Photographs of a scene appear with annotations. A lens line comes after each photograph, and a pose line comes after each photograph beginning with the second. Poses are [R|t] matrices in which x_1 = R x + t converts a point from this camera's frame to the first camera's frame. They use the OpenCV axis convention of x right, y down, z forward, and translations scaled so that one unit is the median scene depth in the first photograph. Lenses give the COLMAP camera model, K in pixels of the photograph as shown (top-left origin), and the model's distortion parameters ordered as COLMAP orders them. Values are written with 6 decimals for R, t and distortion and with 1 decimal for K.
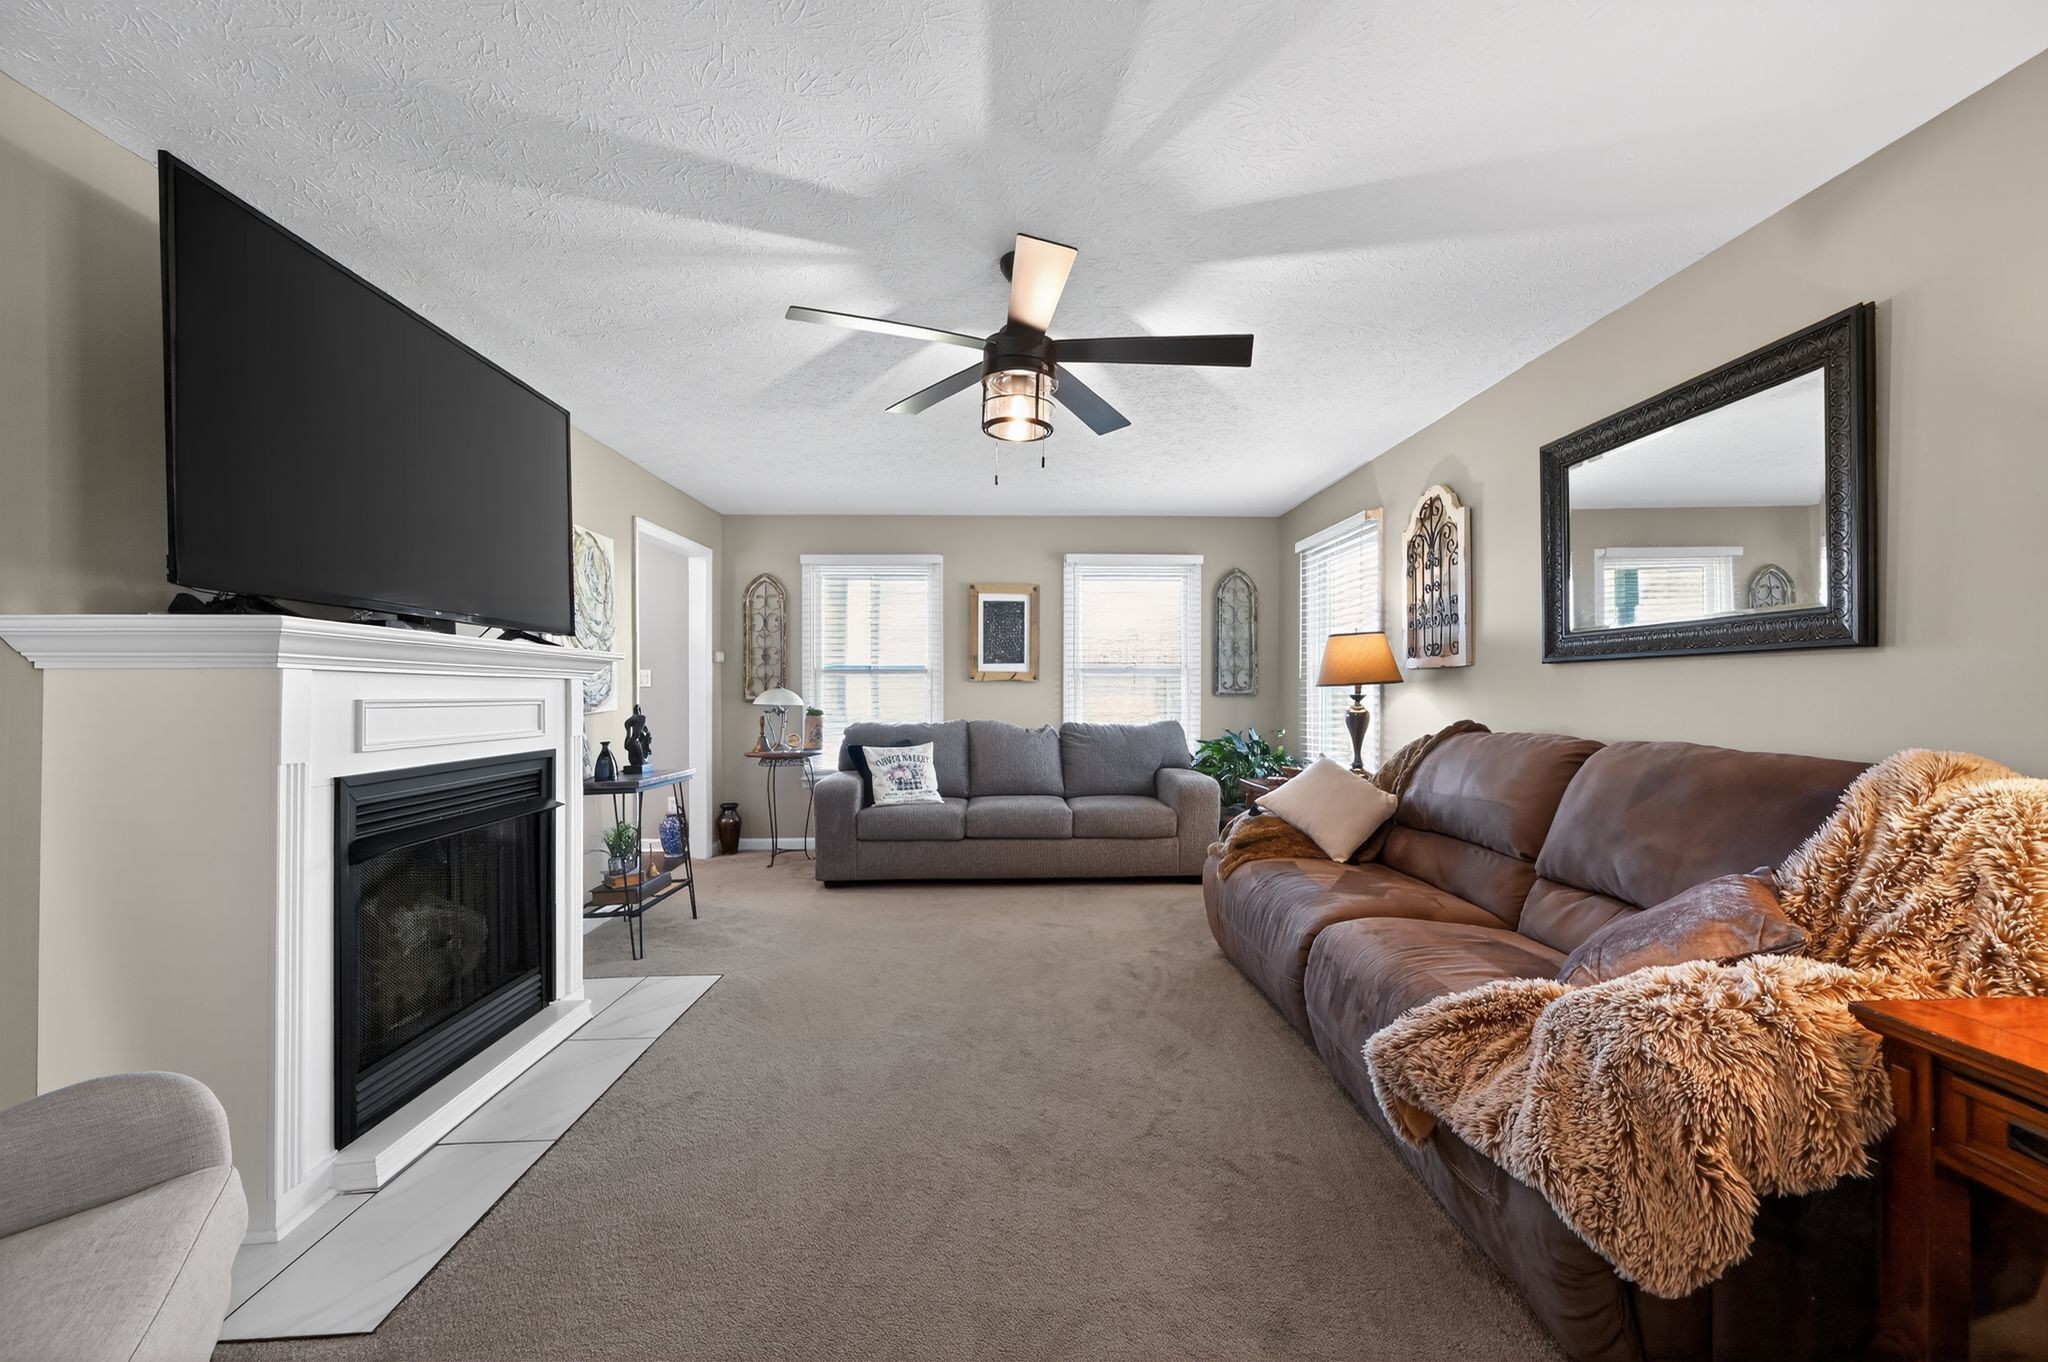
lens RADIAL K [[800.8, 0, 1026.3], [0, 800.8, 686.8], [0, 0, 1]] dist [0.000387, 0.000006]
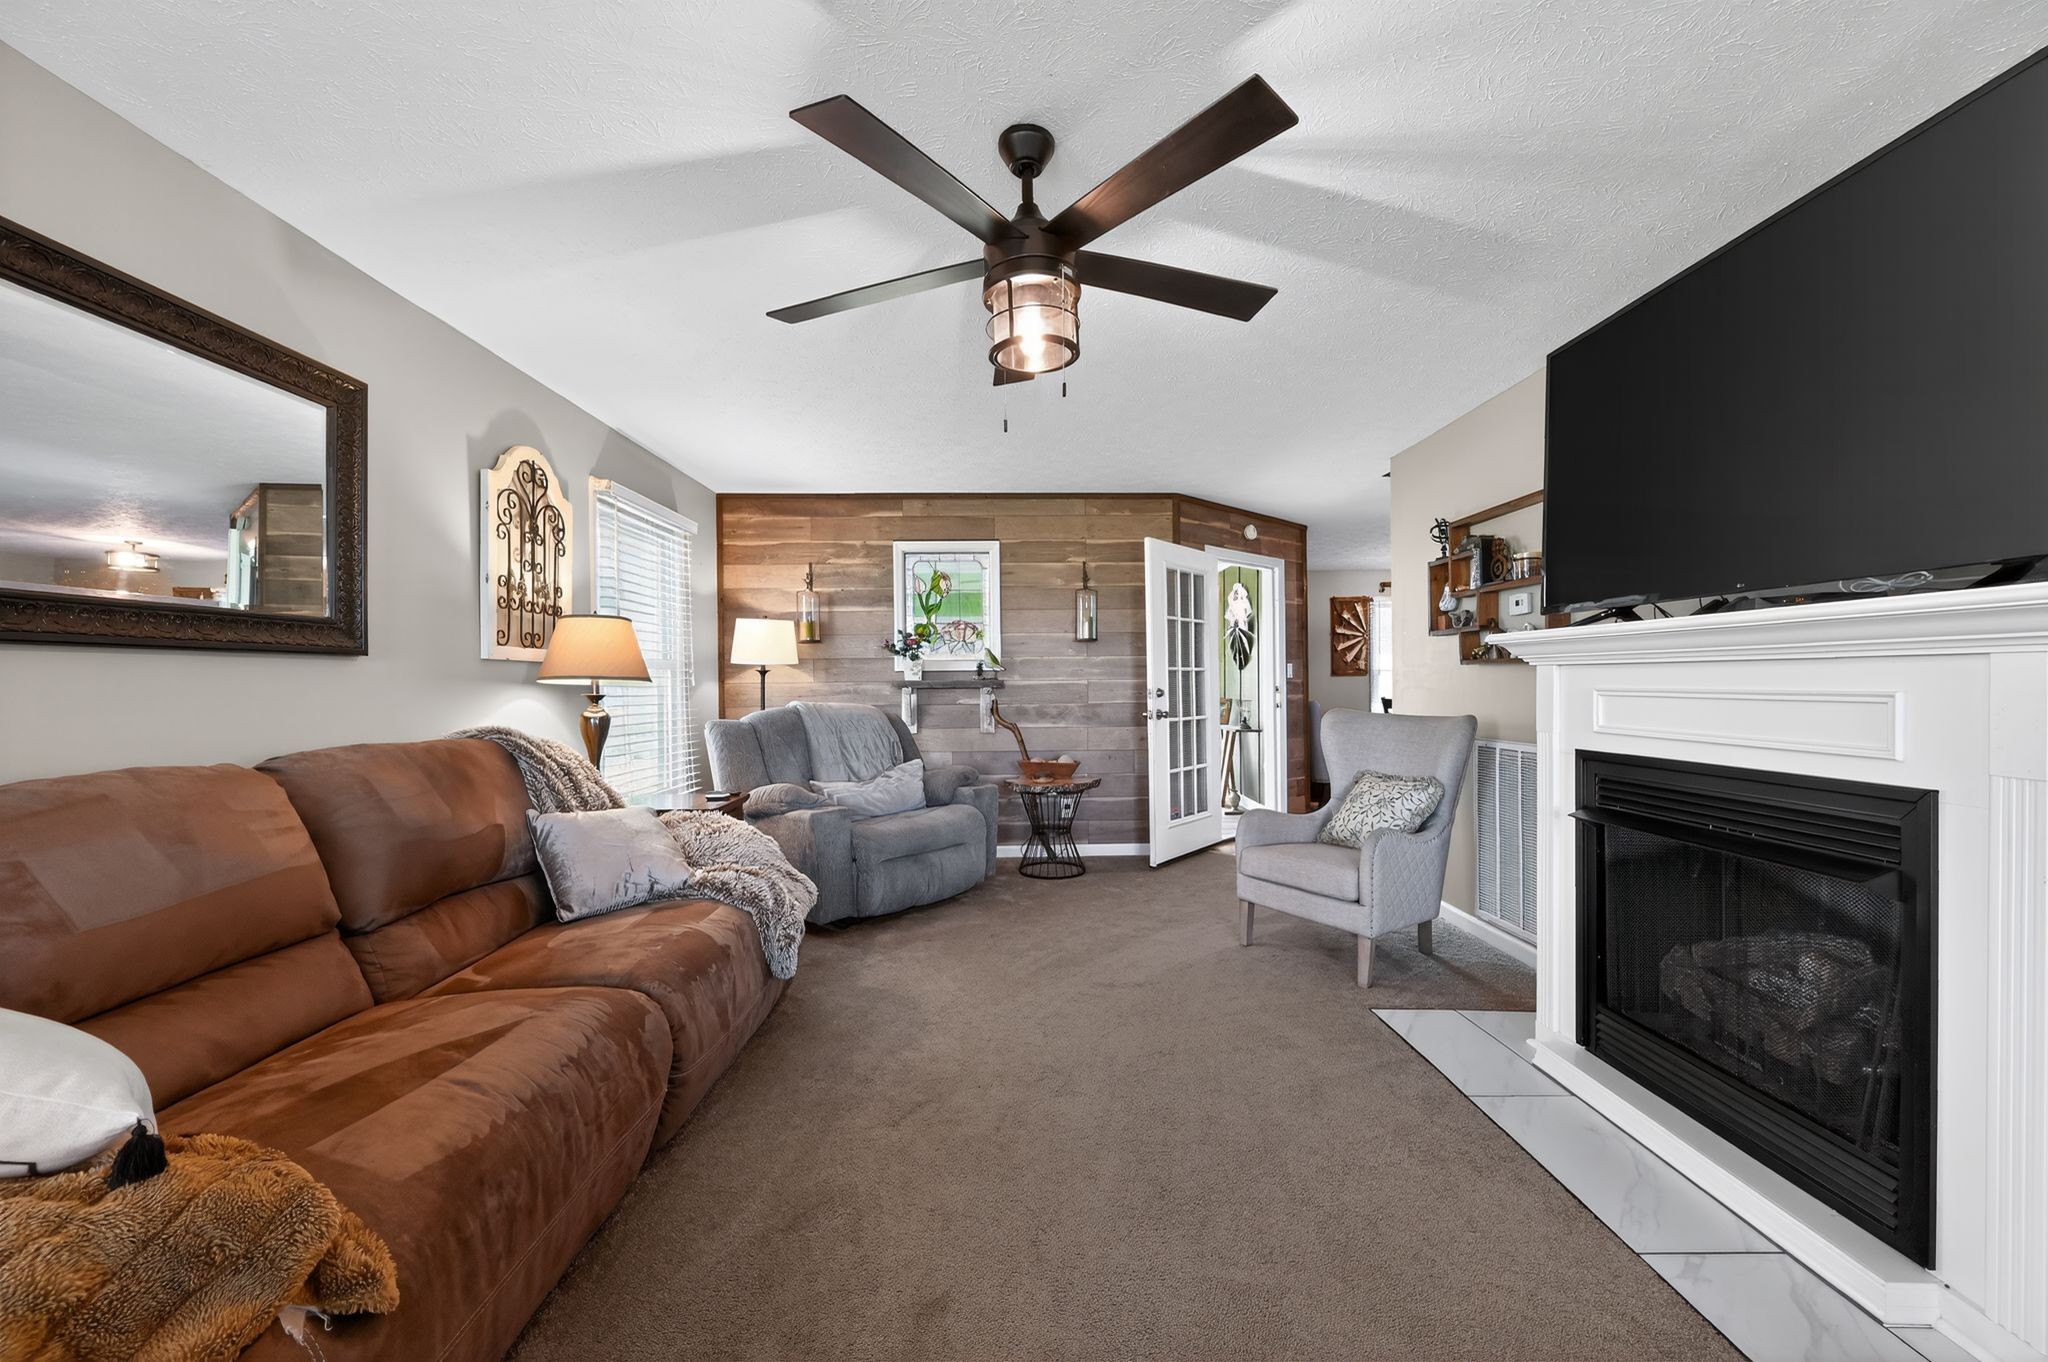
lens RADIAL K [[800.8, 0, 1026.3], [0, 800.8, 686.8], [0, 0, 1]] dist [0.000387, 0.000006]
pose [[-0.999617, 0.009384, 0.026035, -0.020970], [0.009391, 0.999956, 0.000138, 0.006274], [-0.026033, 0.000382, -0.999661, 1.786051]]
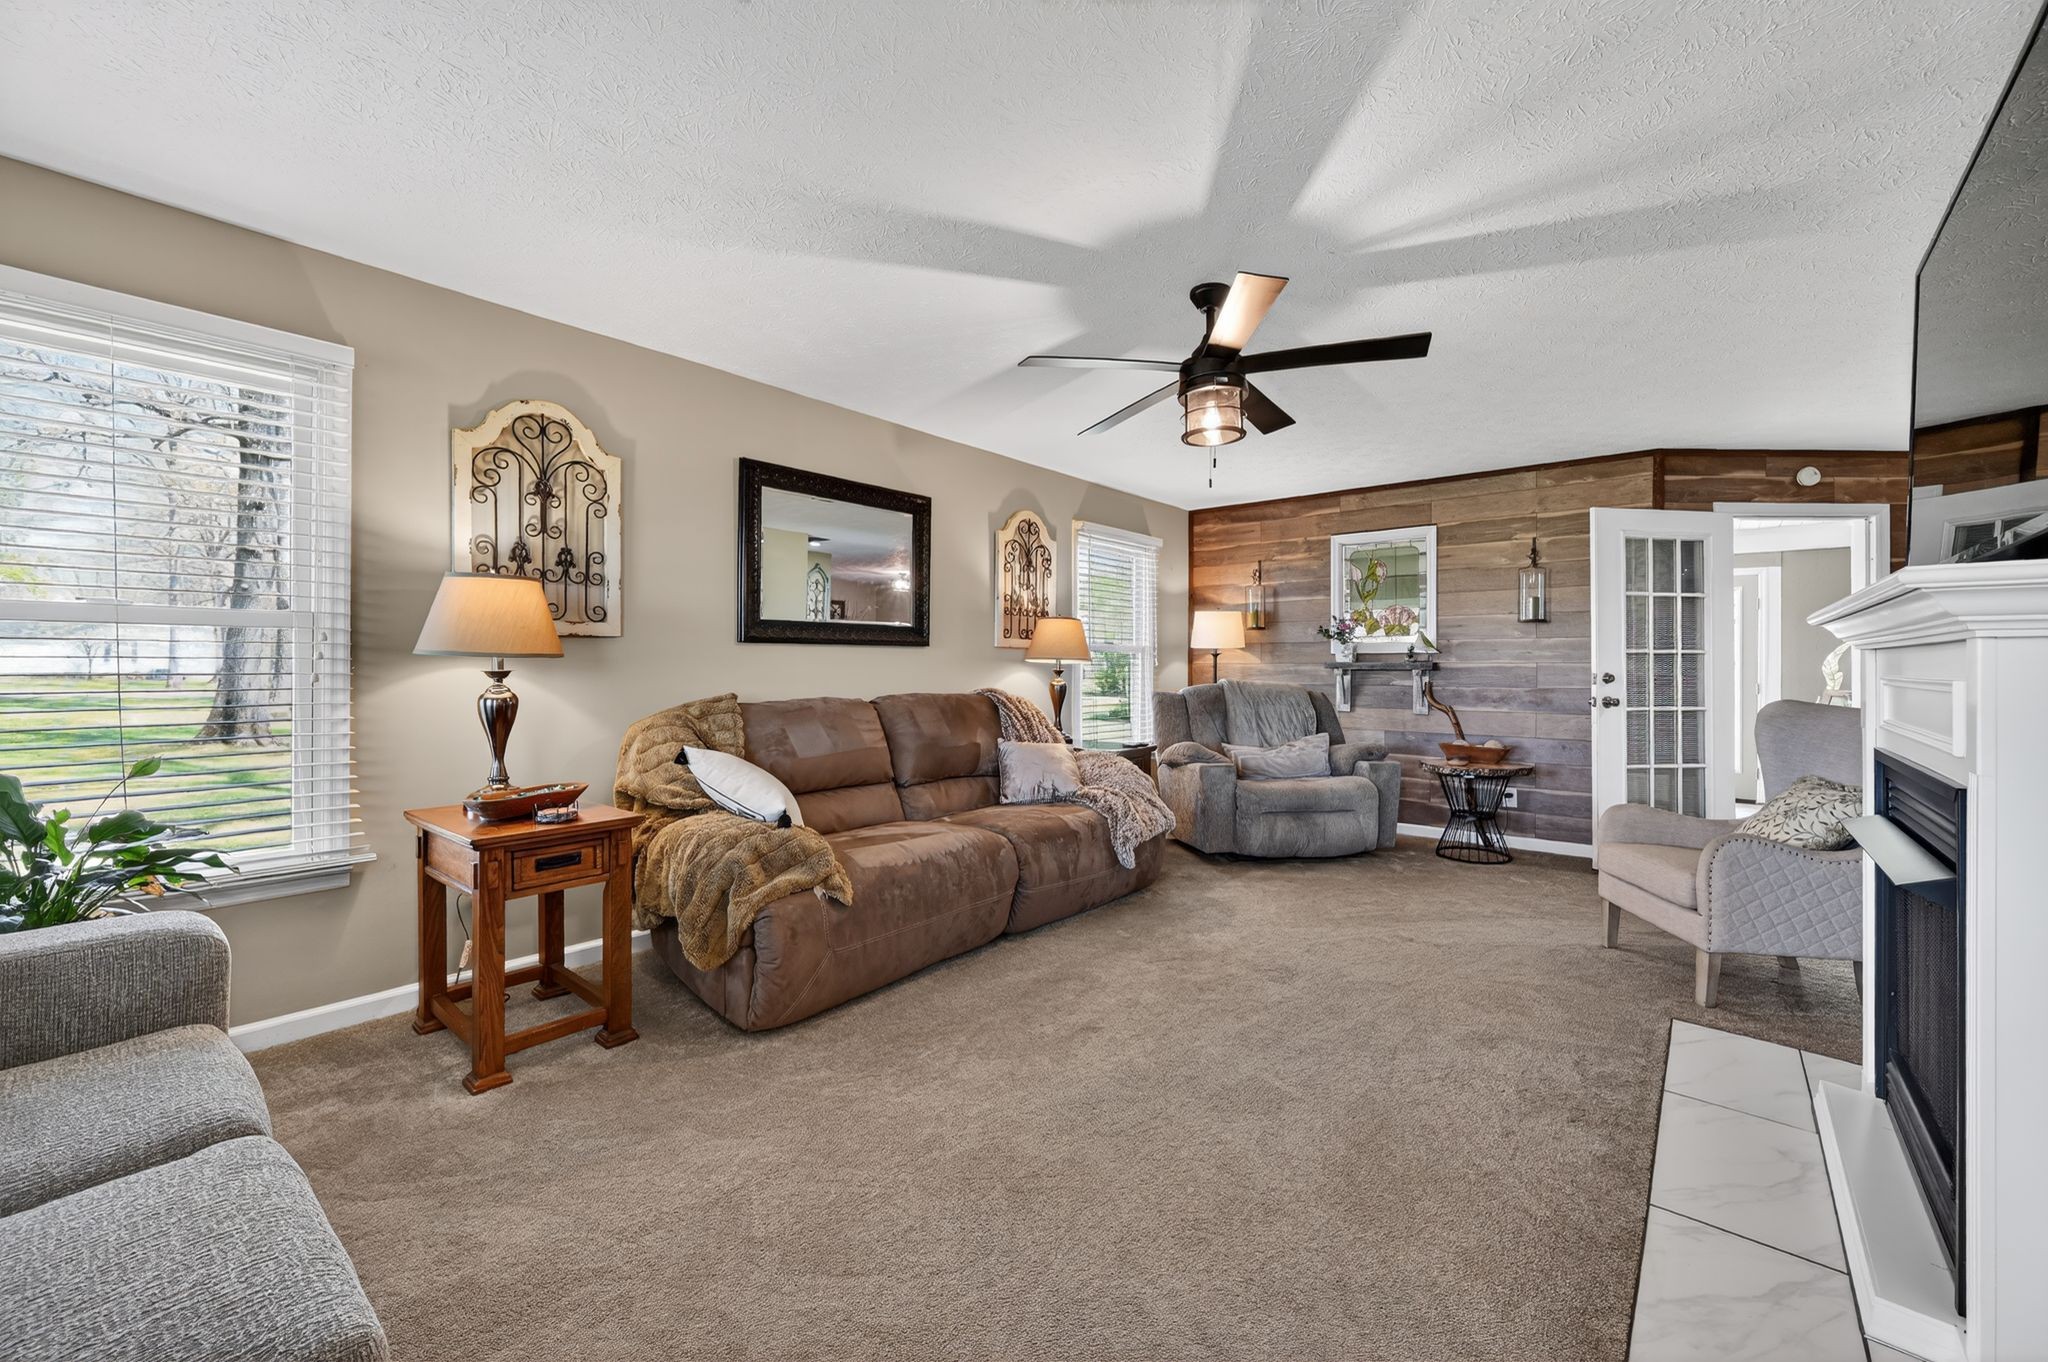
lens RADIAL K [[797.9, 0, 1015.7], [0, 797.9, 661.6], [0, 0, 1]] dist [0.000363, 0.000007]
pose [[-0.731343, 0.002256, 0.682006, -0.568061], [-0.005254, 0.999946, -0.008942, 0.010220], [-0.681989, -0.010123, -0.731292, 2.008748]]
